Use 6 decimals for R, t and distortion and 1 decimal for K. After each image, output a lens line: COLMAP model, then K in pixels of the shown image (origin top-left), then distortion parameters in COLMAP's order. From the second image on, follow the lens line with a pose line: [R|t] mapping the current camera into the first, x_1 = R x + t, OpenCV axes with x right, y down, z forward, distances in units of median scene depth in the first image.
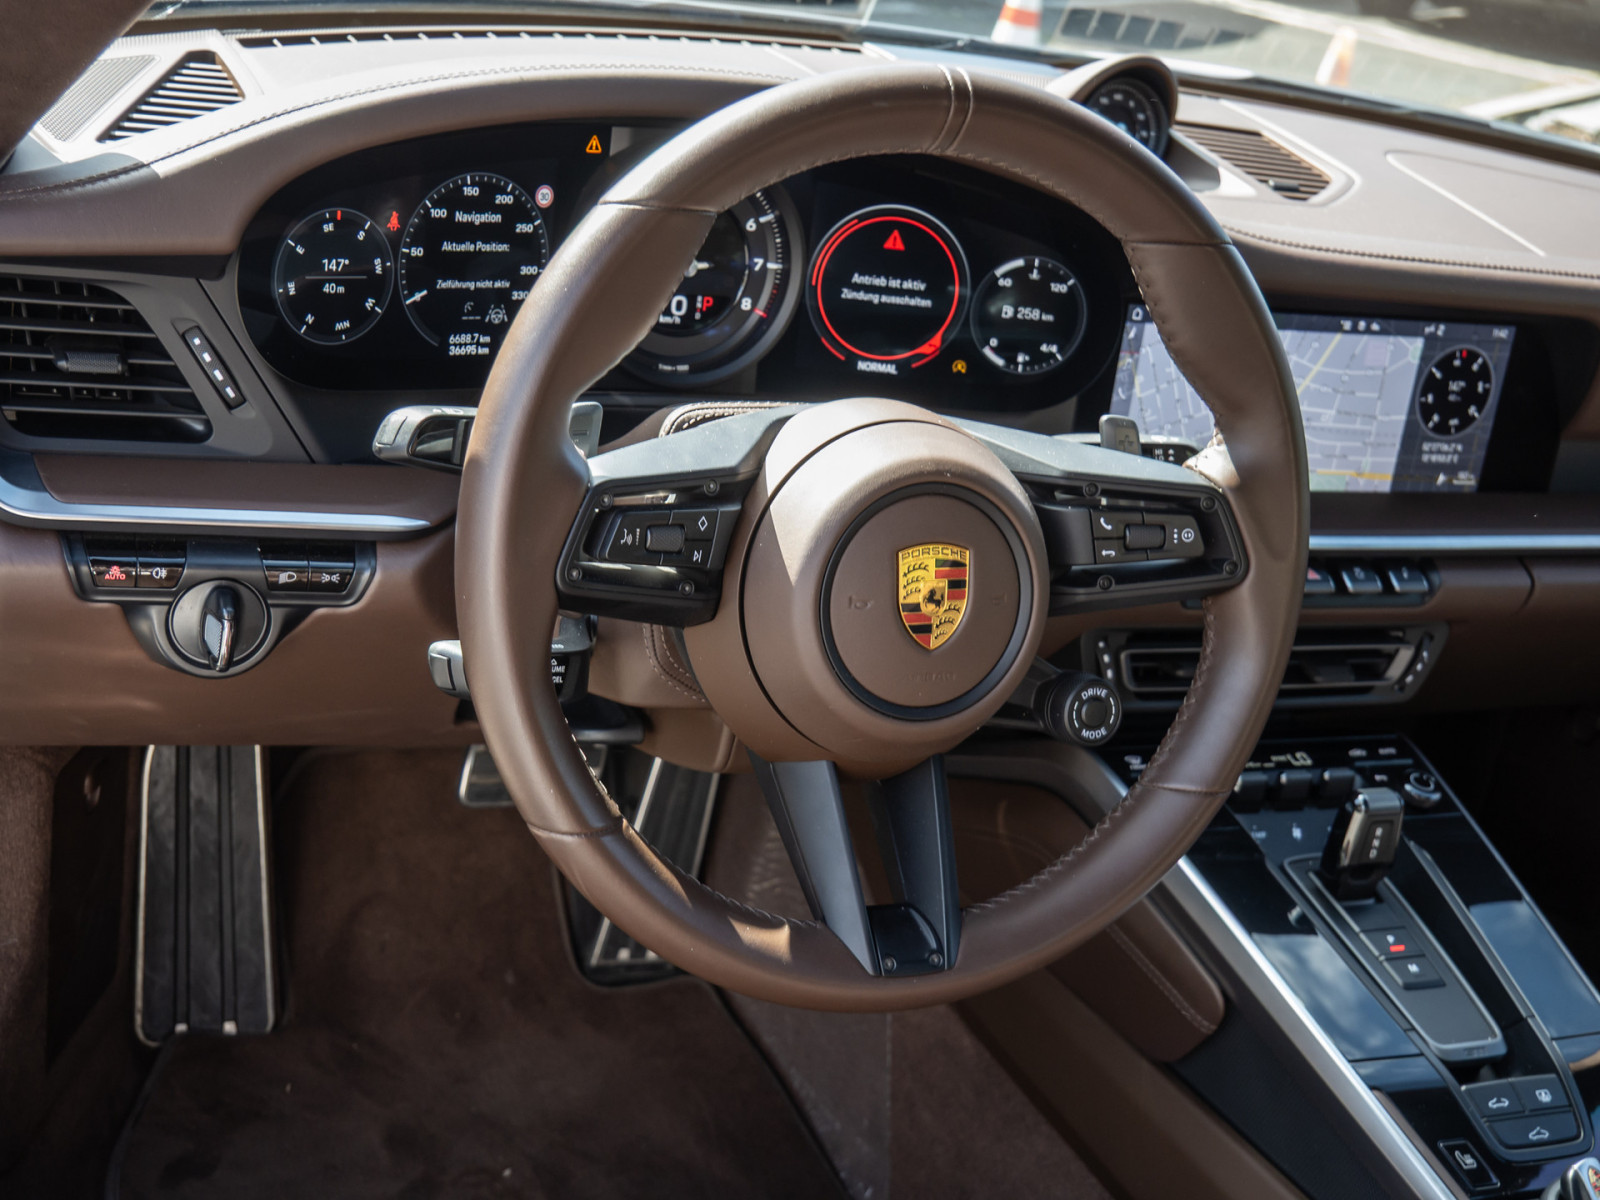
lens RADIAL K [[2132.6, 0, 790.8], [0, 2132.6, 631.9], [0, 0, 1]] dist [0.018110, 0.000000]
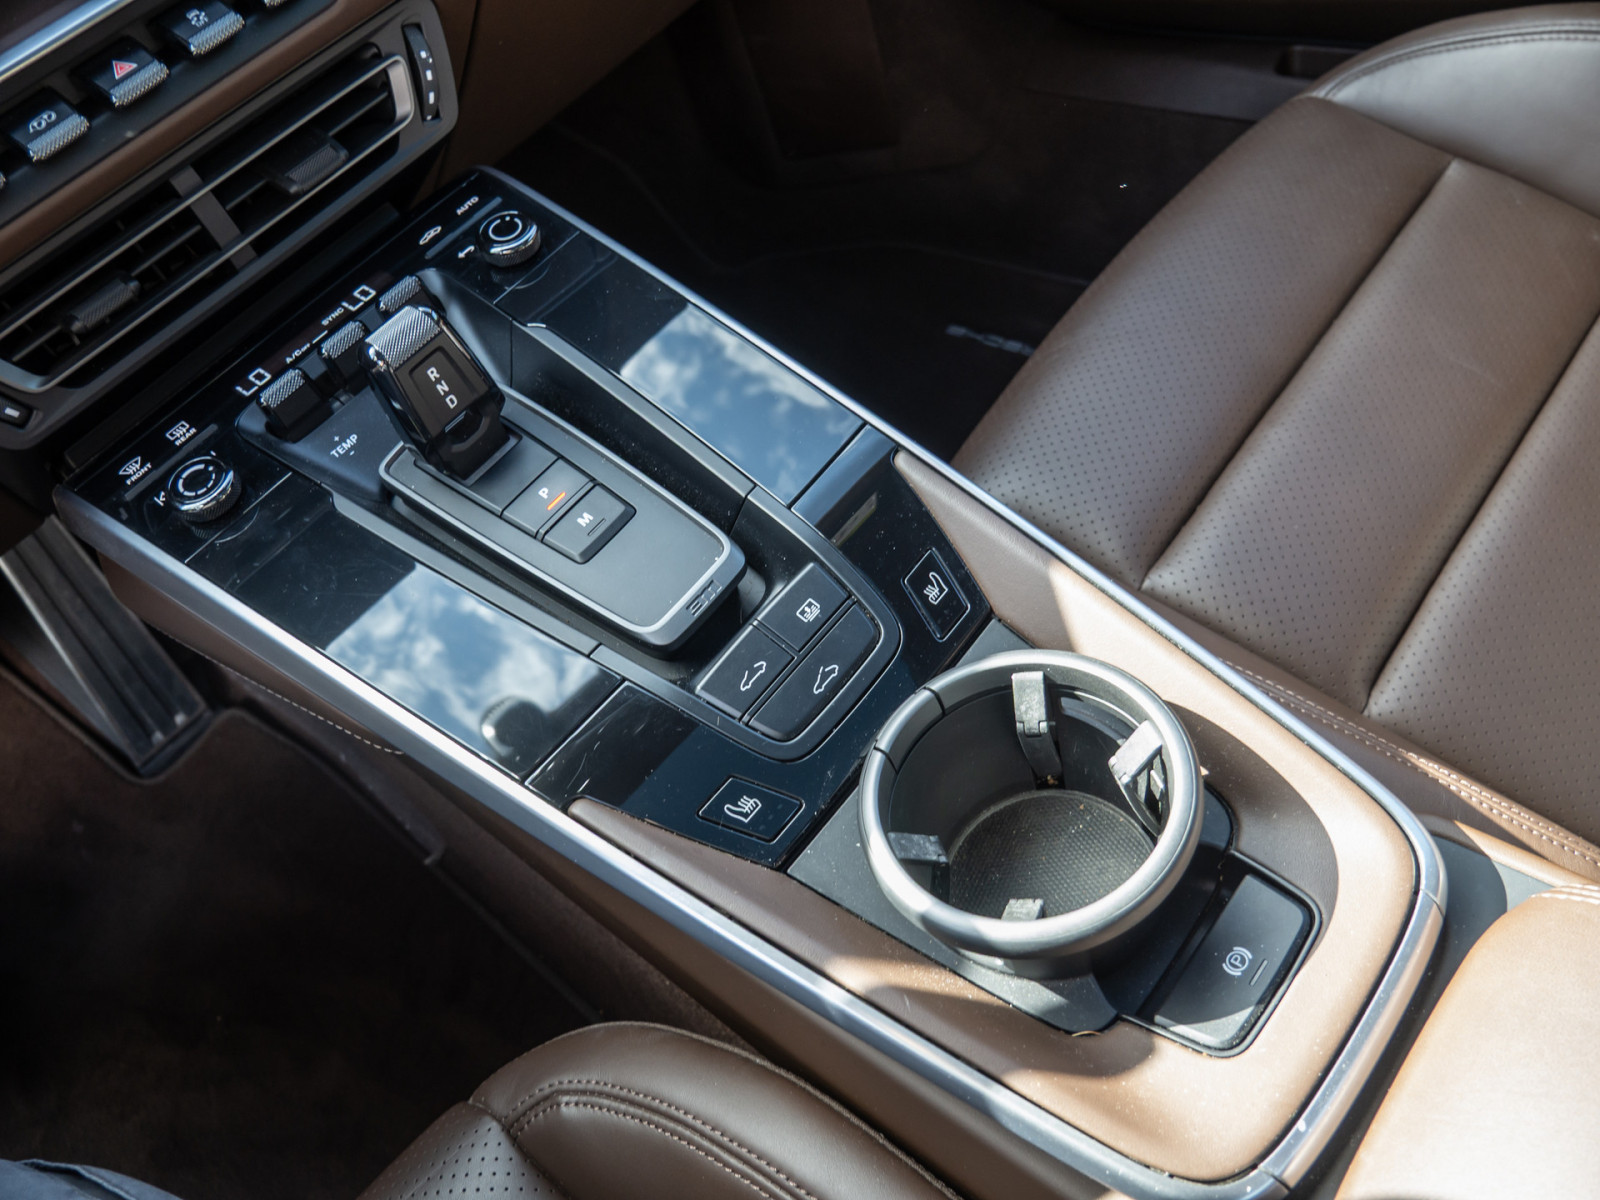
lens RADIAL K [[1148.3, 0, 802.3], [0, 1148.3, 614.3], [0, 0, 1]] dist [-0.066397, 0.031690]
pose [[0.807886, -0.588269, -0.035499, 0.341024], [0.544138, 0.721433, 0.428310, 0.059792], [-0.226351, -0.365342, 0.902935, 0.637615]]
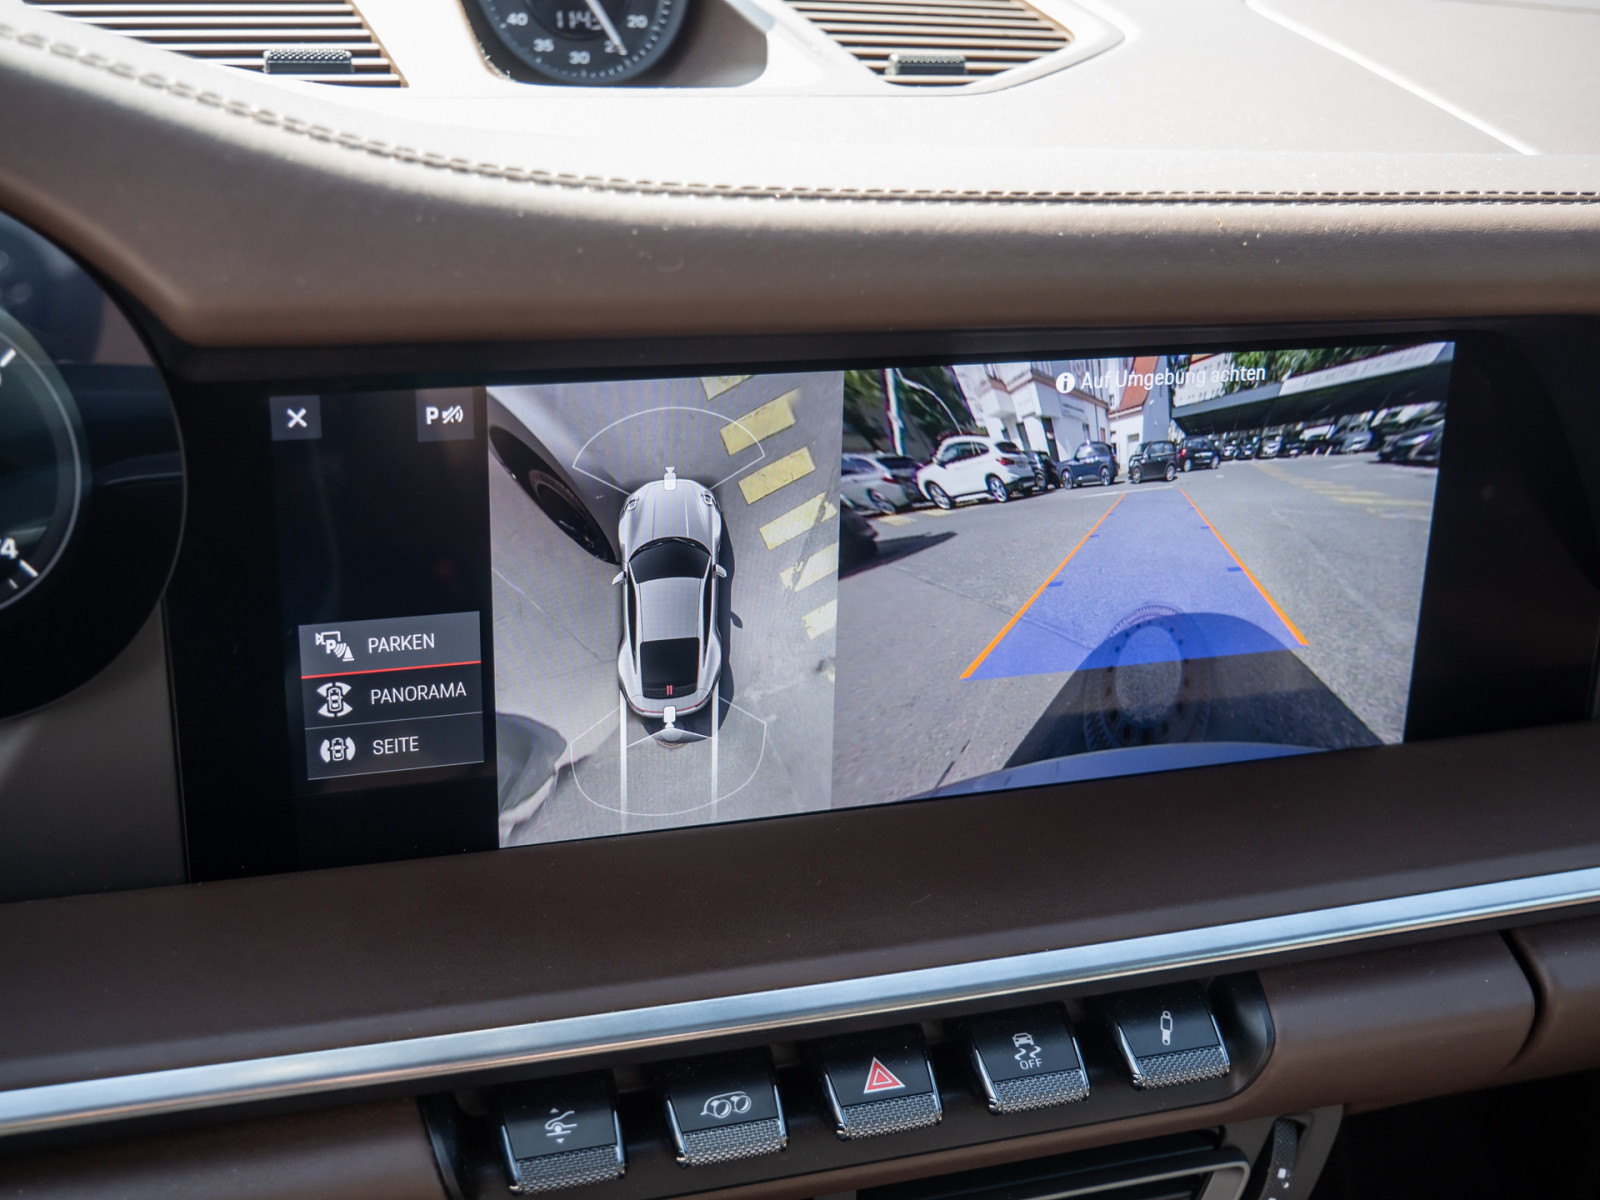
lens RADIAL K [[1948.7, 0, 801.6], [0, 1948.7, 600.7], [0, 0, 1]] dist [0.004845, 0.000000]
pose [[0.989150, -0.072361, -0.127852, 0.295659], [0.071556, 0.997377, -0.010885, -0.112077], [0.128305, 0.001618, 0.991733, 0.704375]]
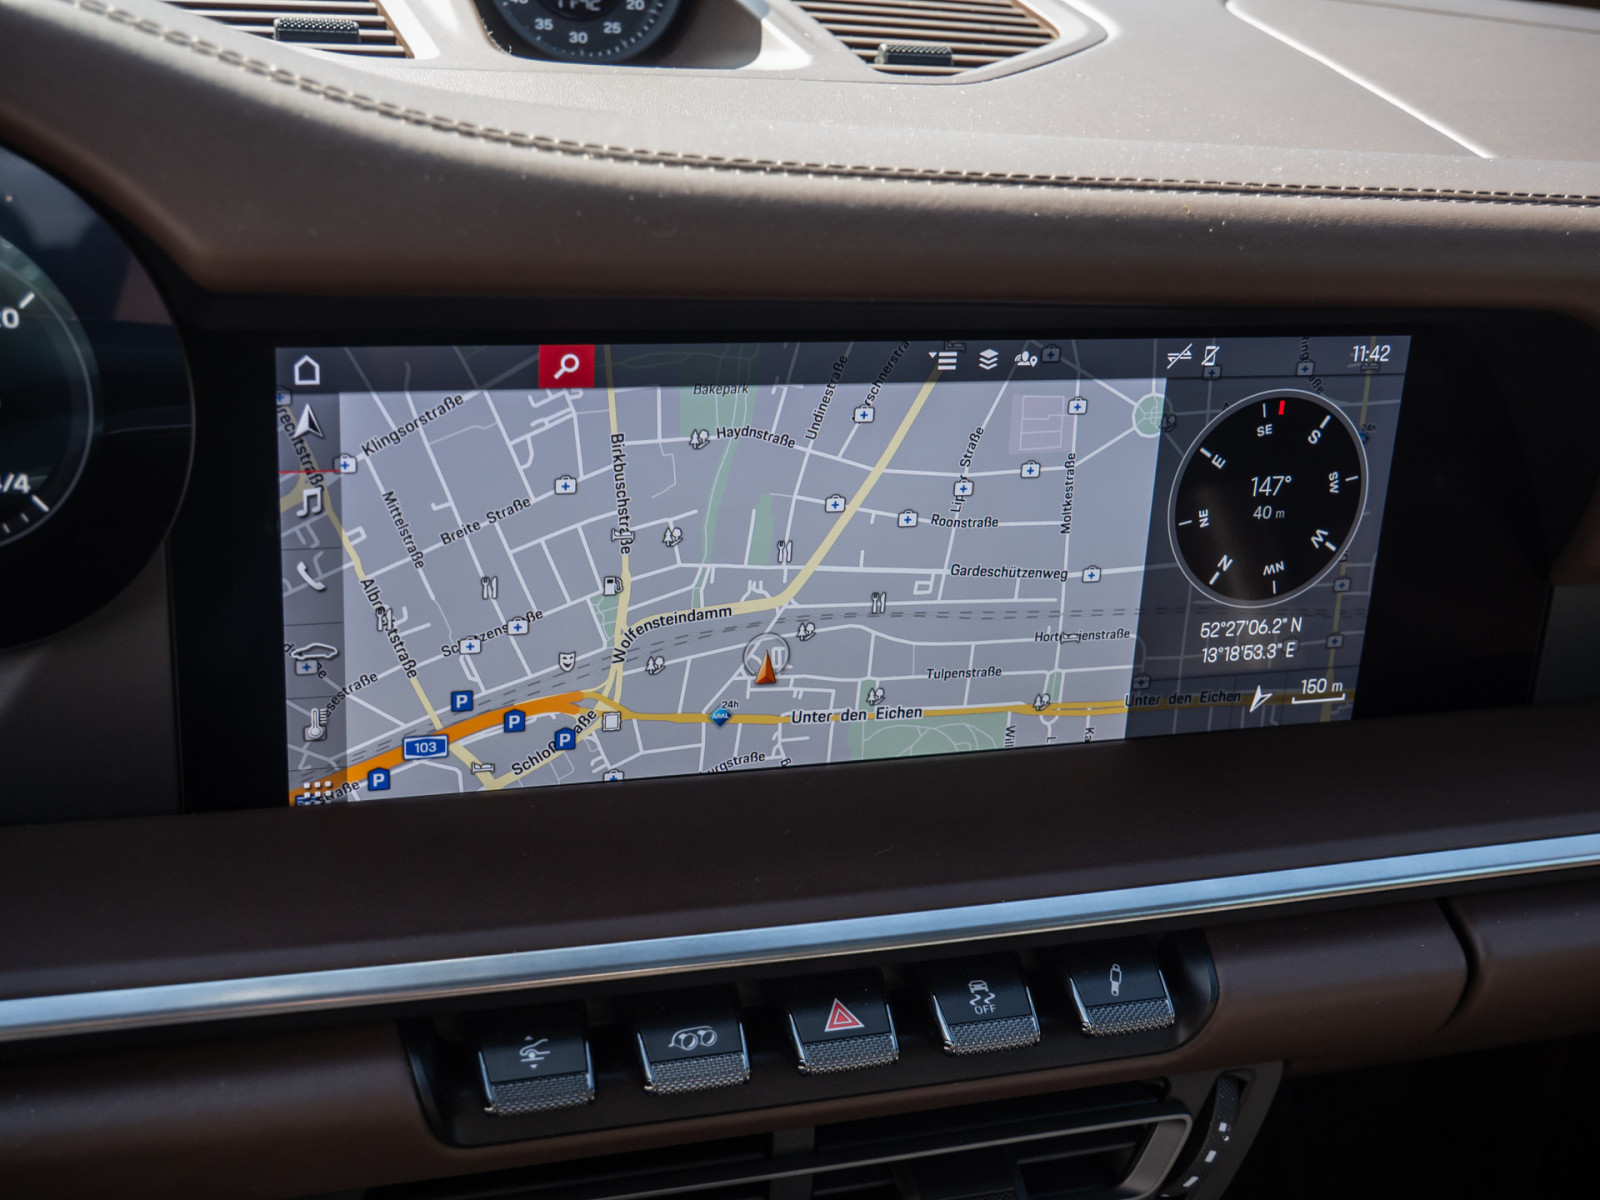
lens RADIAL K [[1948.7, 0, 803.7], [0, 1948.7, 604.1], [0, 0, 1]] dist [0.004845, 0.000000]
pose [[0.992551, -0.042865, -0.114040, 0.296870], [0.042300, 0.999078, -0.007367, -0.104586], [0.114251, 0.002489, 0.993449, 0.688290]]
